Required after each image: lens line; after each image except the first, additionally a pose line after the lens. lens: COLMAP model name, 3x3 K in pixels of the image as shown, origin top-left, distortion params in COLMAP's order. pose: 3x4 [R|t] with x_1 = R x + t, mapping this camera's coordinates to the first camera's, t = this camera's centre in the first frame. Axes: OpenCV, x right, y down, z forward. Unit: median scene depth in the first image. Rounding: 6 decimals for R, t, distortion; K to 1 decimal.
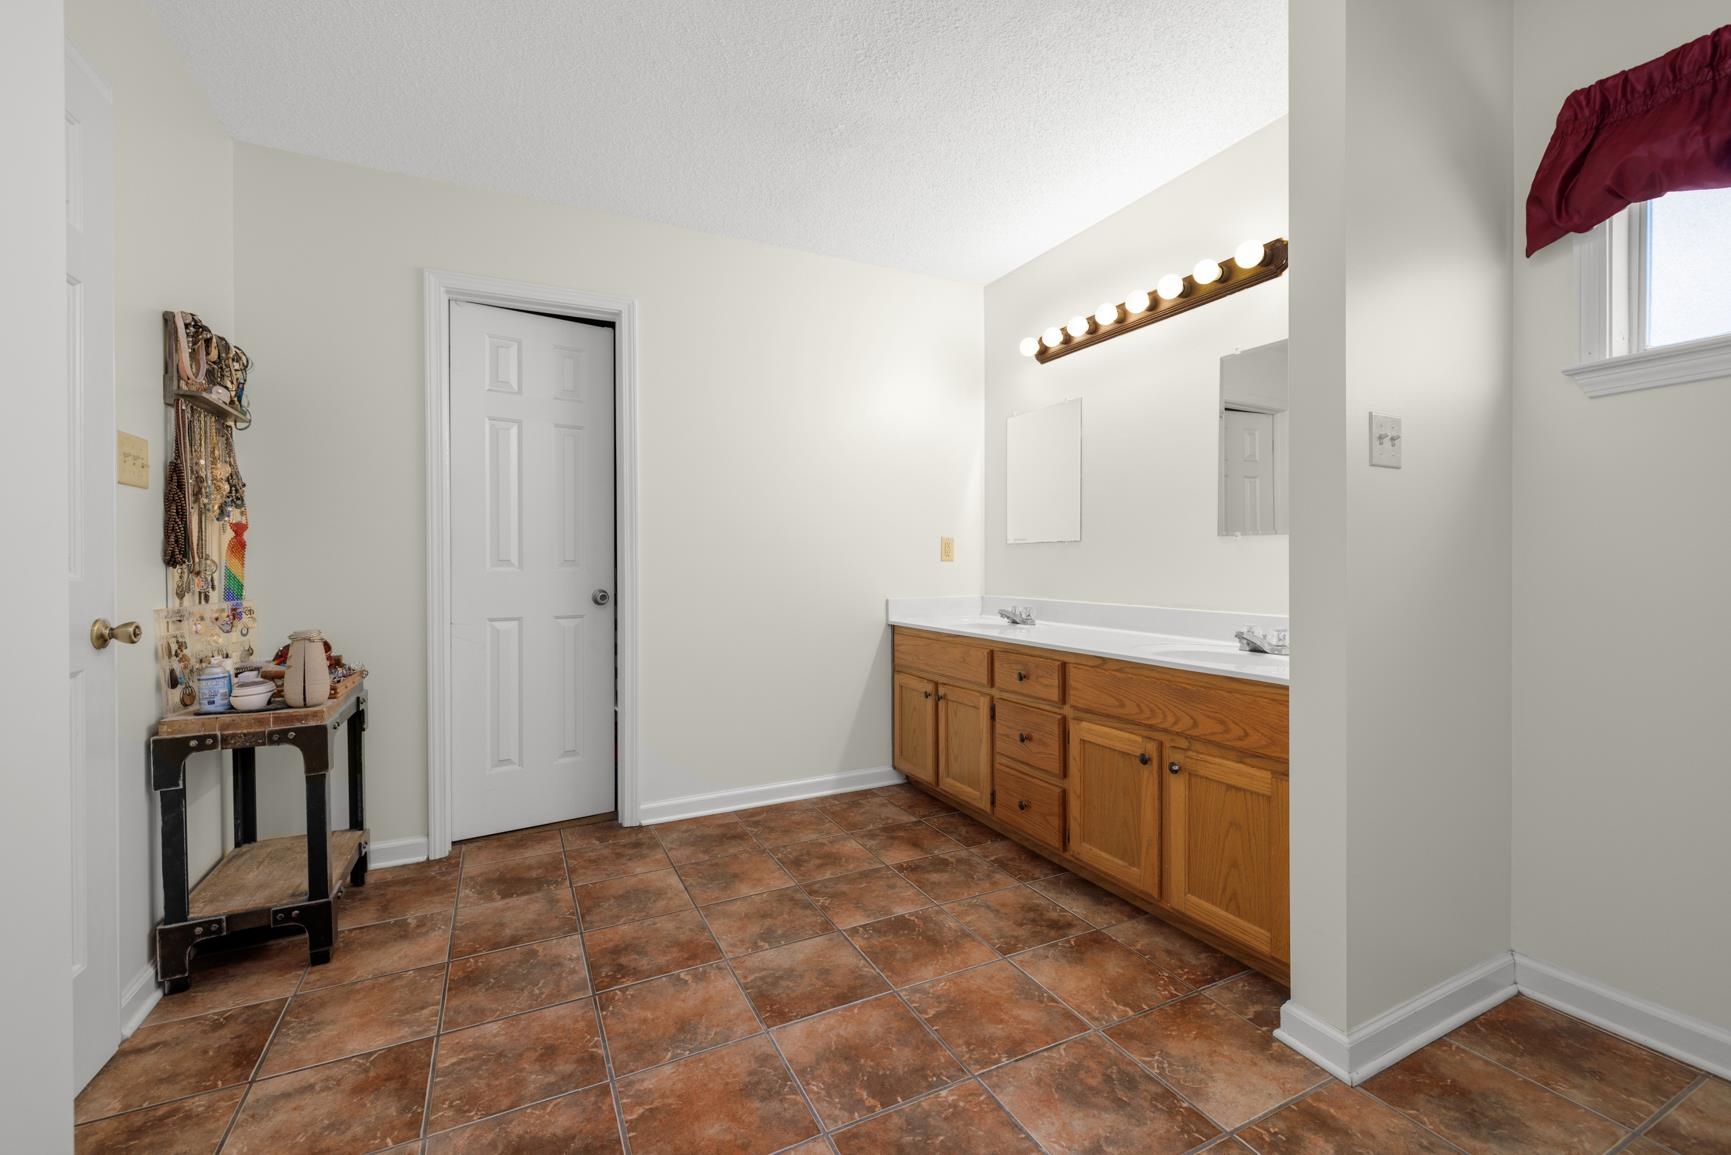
lens RADIAL K [[718.5, 0, 865.1], [0, 718.5, 571.5], [0, 0, 1]] dist [0.003759, 0.000146]
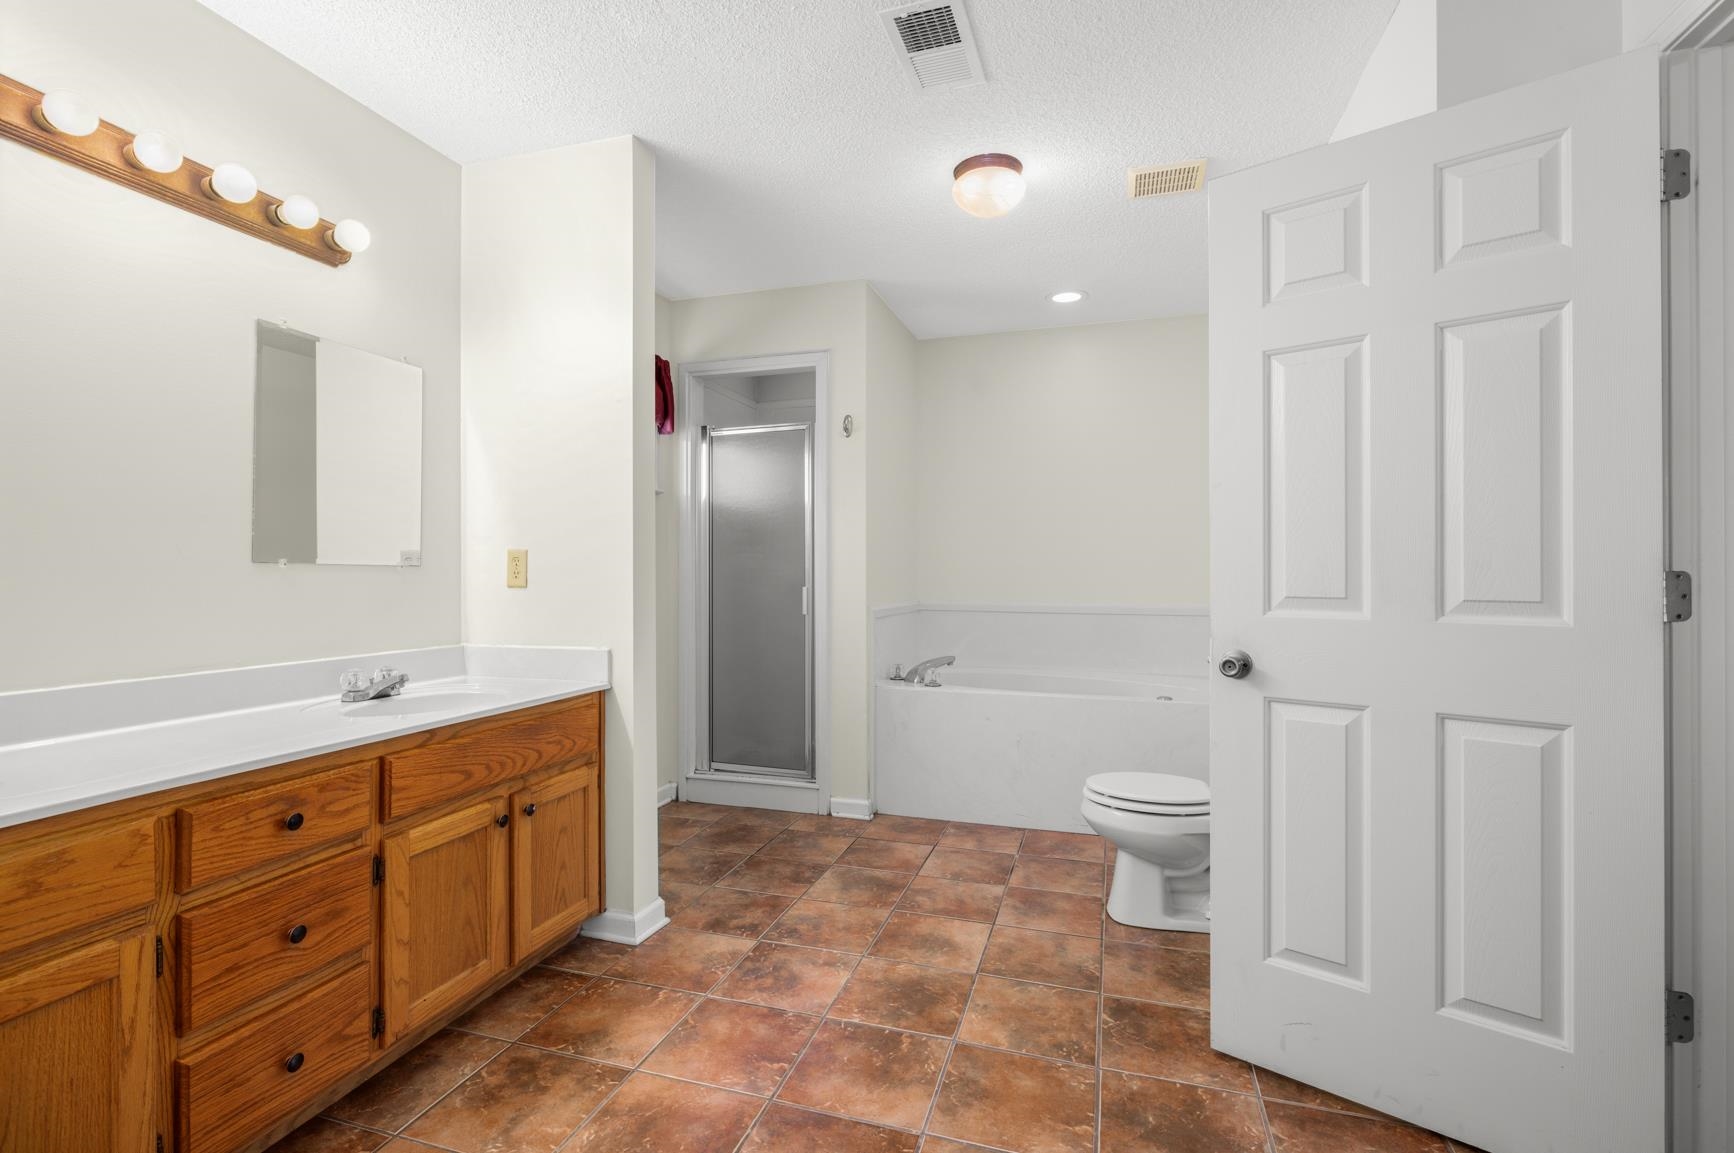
lens RADIAL K [[770.7, 0, 867.2], [0, 770.7, 573.7], [0, 0, 1]] dist [-0.002794, -0.000305]
pose [[-0.712550, 0.003350, 0.701613, -0.635390], [0.009962, 0.999936, 0.005342, -0.047093], [-0.701550, 0.010796, -0.712538, 1.444612]]
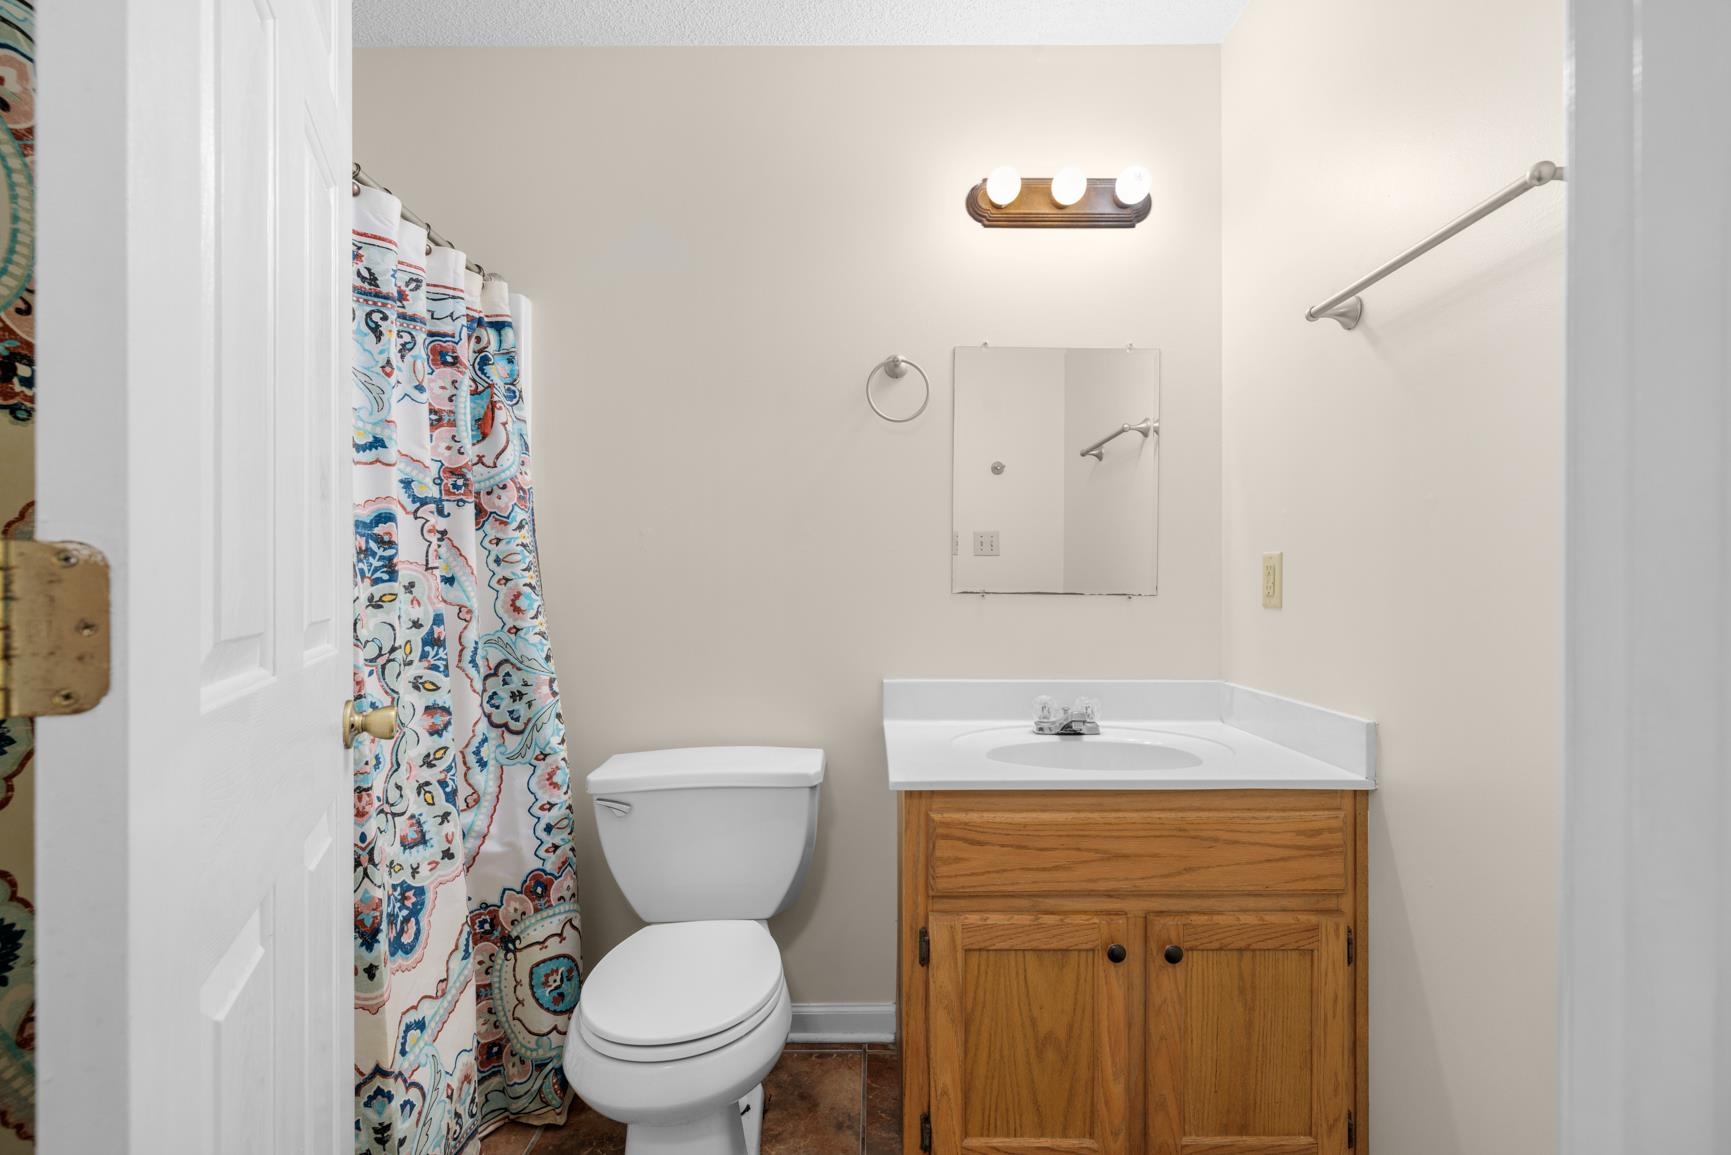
lens RADIAL K [[855.7, 0, 866.9], [0, 855.7, 569.6], [0, 0, 1]] dist [0.002406, 0.000099]
pose [[0.453142, 0.016263, 0.891290, -0.359783], [0.004377, 0.999781, -0.020467, -0.042543], [-0.891428, 0.013176, 0.452971, 0.909305]]
